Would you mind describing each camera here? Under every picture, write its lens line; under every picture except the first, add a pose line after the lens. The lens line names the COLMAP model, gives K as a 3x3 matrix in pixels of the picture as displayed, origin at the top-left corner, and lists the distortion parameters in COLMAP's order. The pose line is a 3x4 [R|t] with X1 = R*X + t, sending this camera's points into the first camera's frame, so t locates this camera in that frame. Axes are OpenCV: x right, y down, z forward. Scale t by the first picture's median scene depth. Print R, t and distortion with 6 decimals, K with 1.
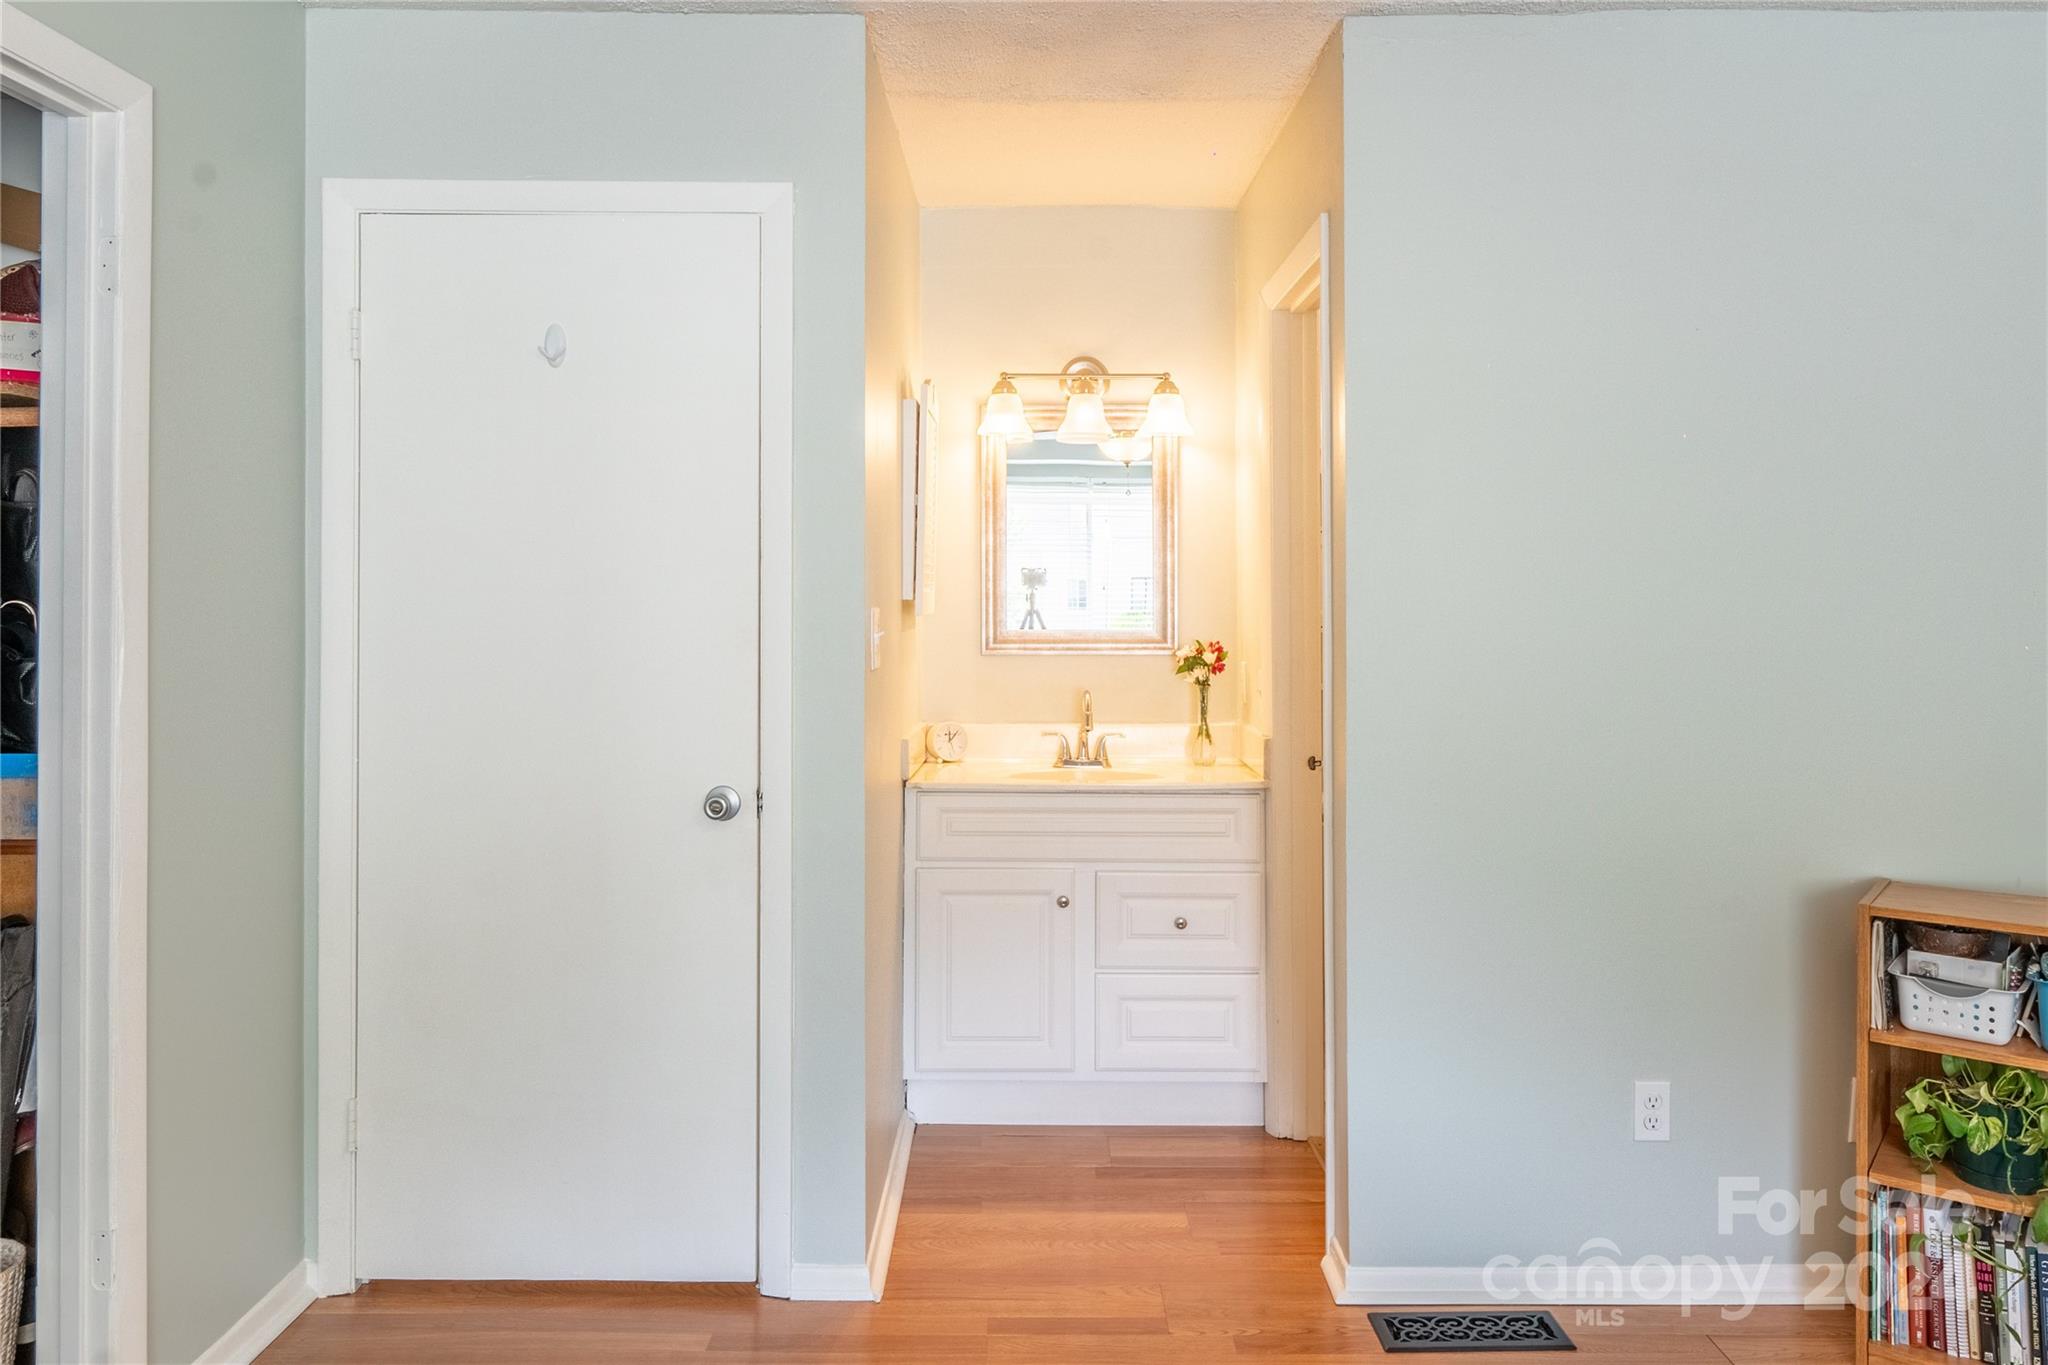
lens RADIAL K [[1441.7, 0, 1013.7], [0, 1441.7, 577.2], [0, 0, 1]] dist [-0.004600, -0.000481]
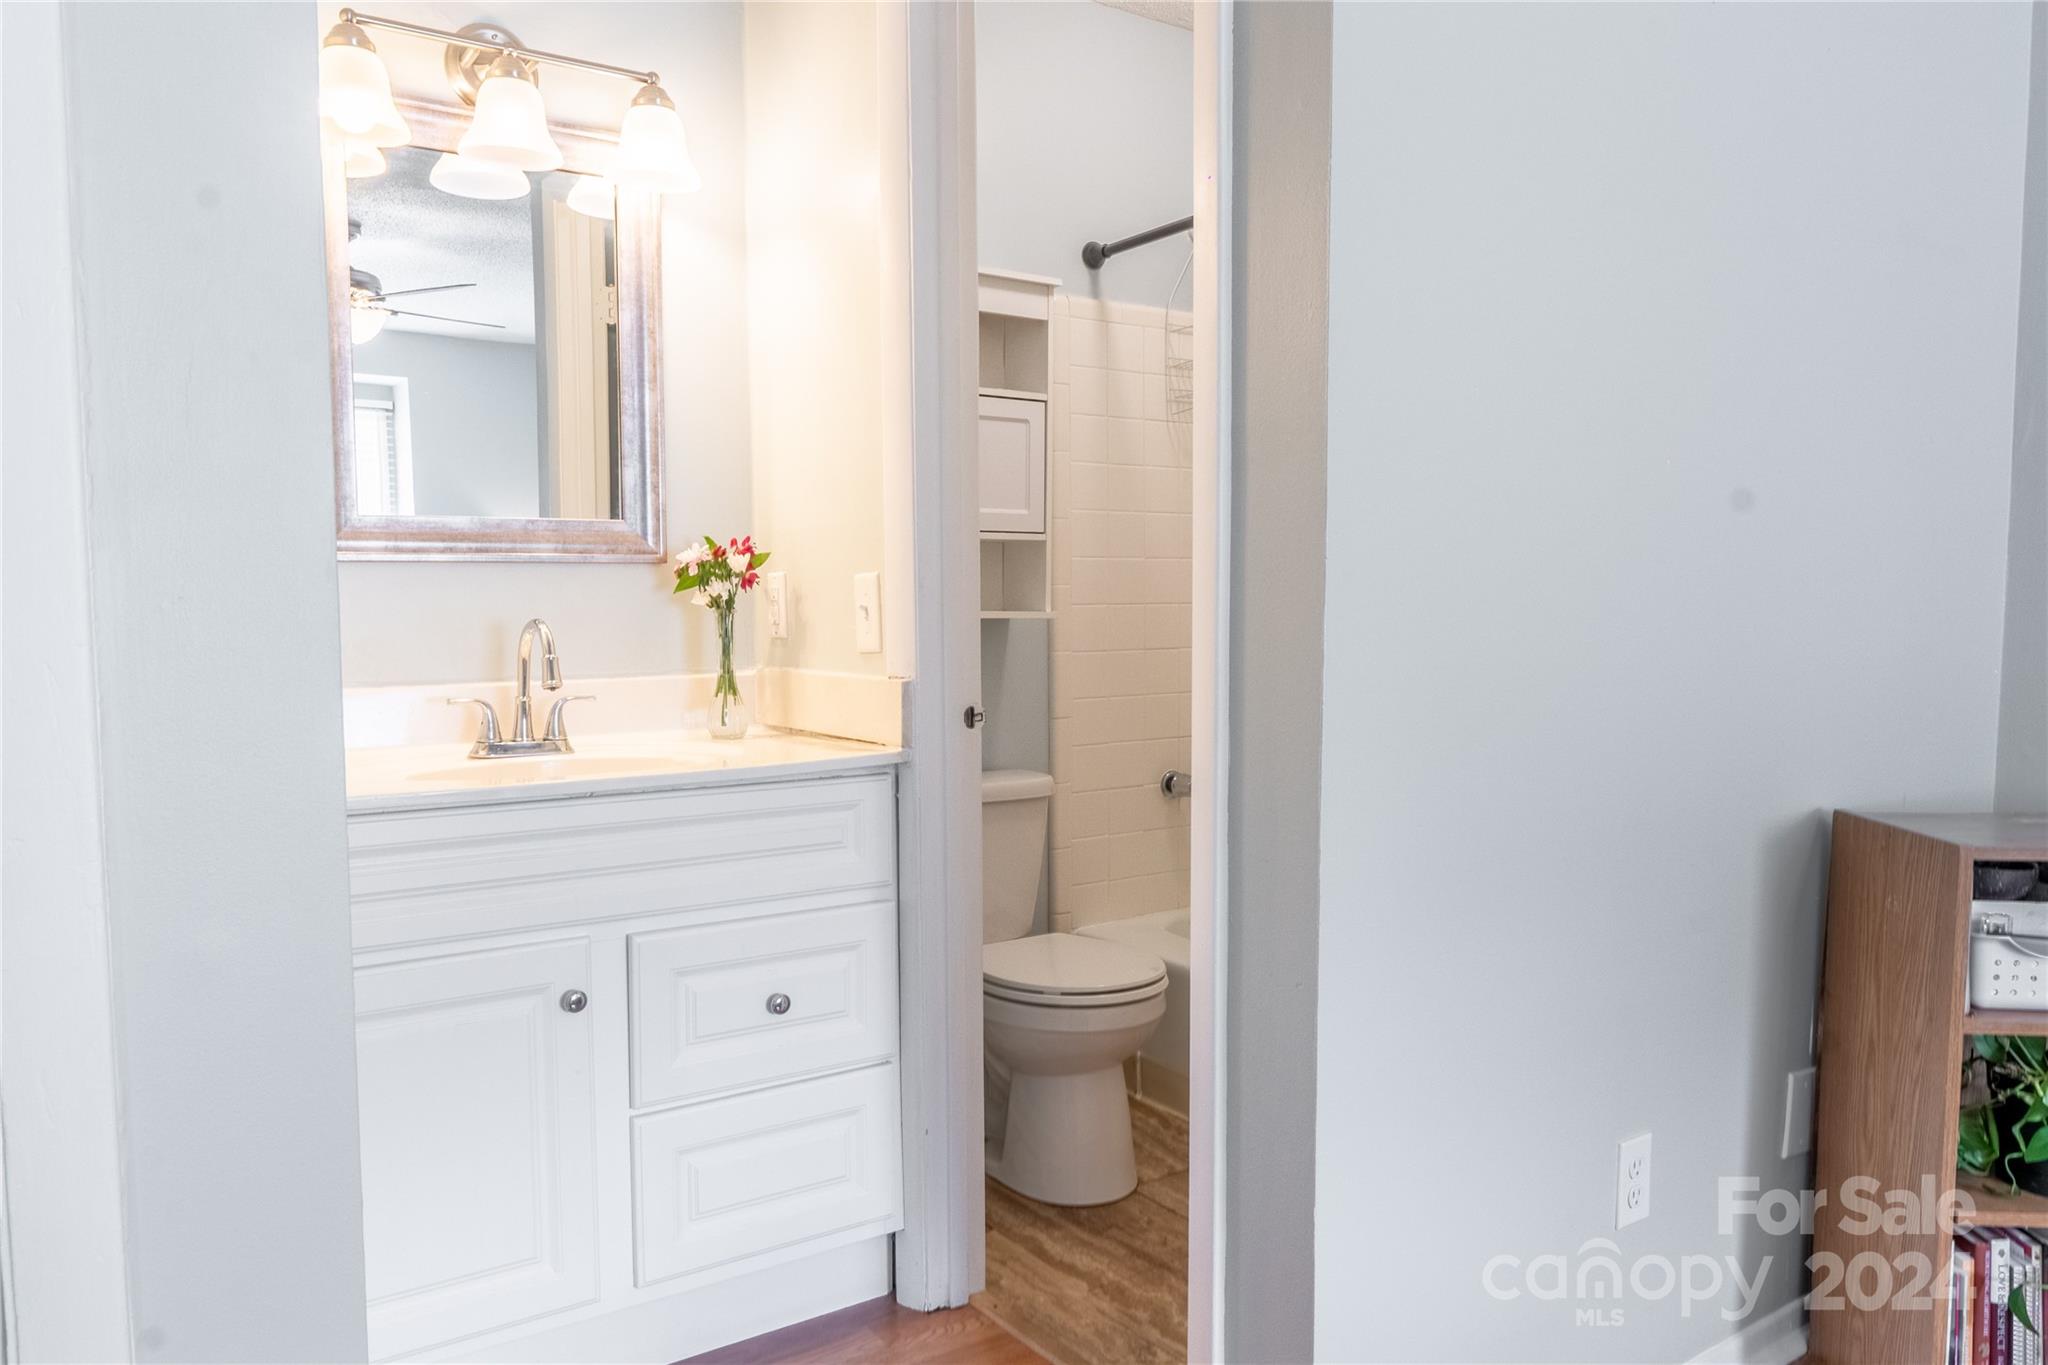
lens RADIAL K [[1441.7, 0, 1031.1], [0, 1441.7, 700.2], [0, 0, 1]] dist [-0.004600, -0.000481]
pose [[0.821458, -0.045502, 0.568451, -0.123801], [-0.004548, 0.996257, 0.086318, 0.067301], [-0.570251, -0.073492, 0.818176, 0.472718]]
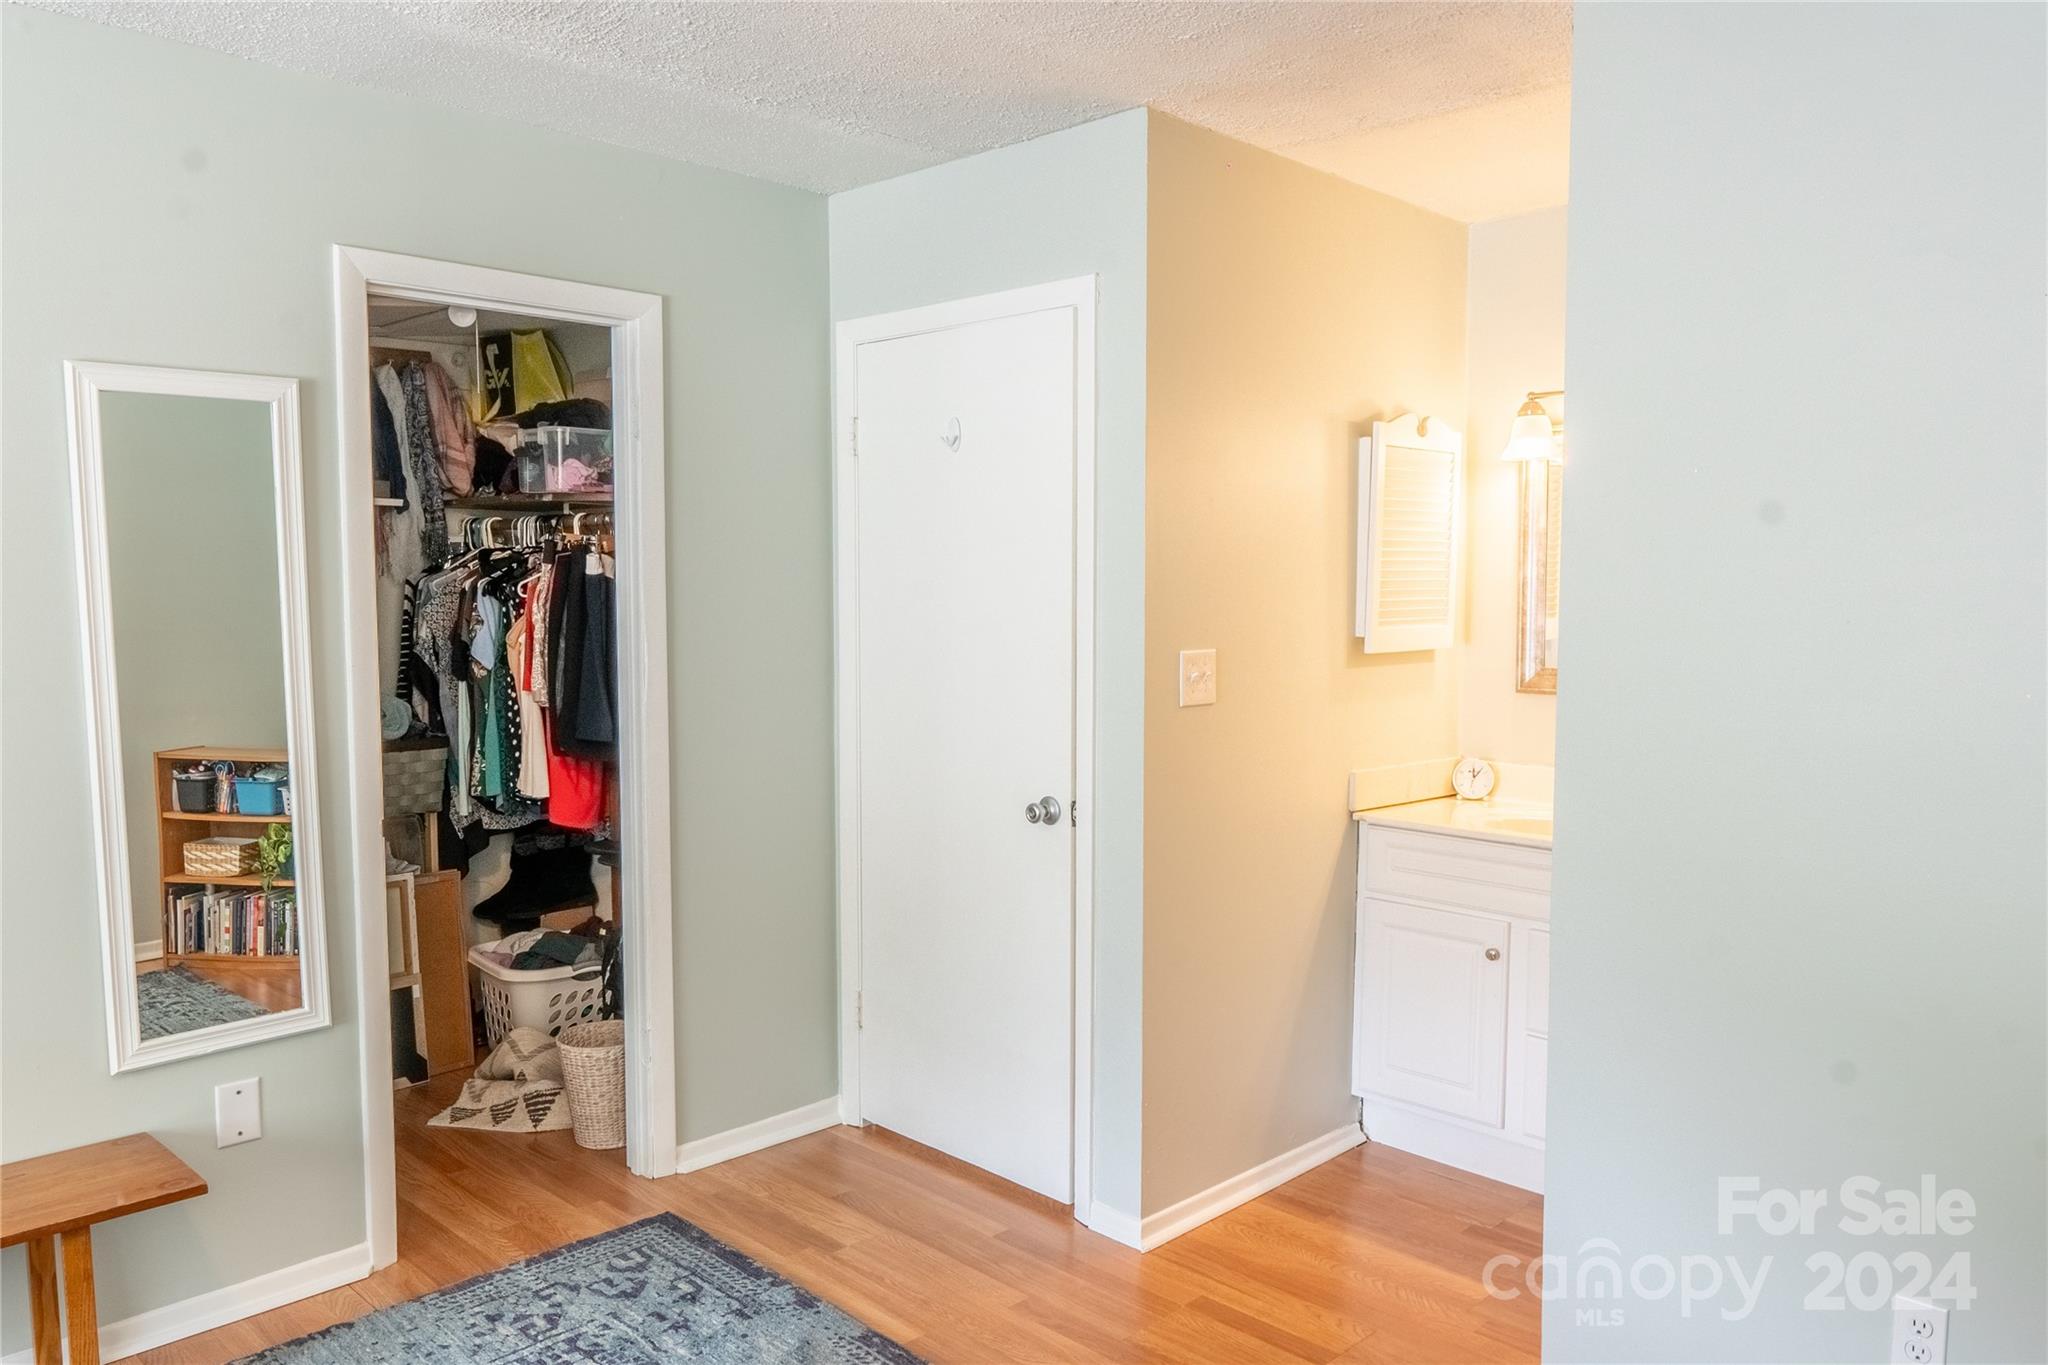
lens RADIAL K [[1441.7, 0, 1032.2], [0, 1441.7, 686.8], [0, 0, 1]] dist [-0.004600, -0.000481]
pose [[0.713924, 0.047072, -0.698639, 0.476424], [0.008129, 0.997114, 0.075489, -0.027896], [0.700176, -0.059572, 0.711481, 0.109637]]
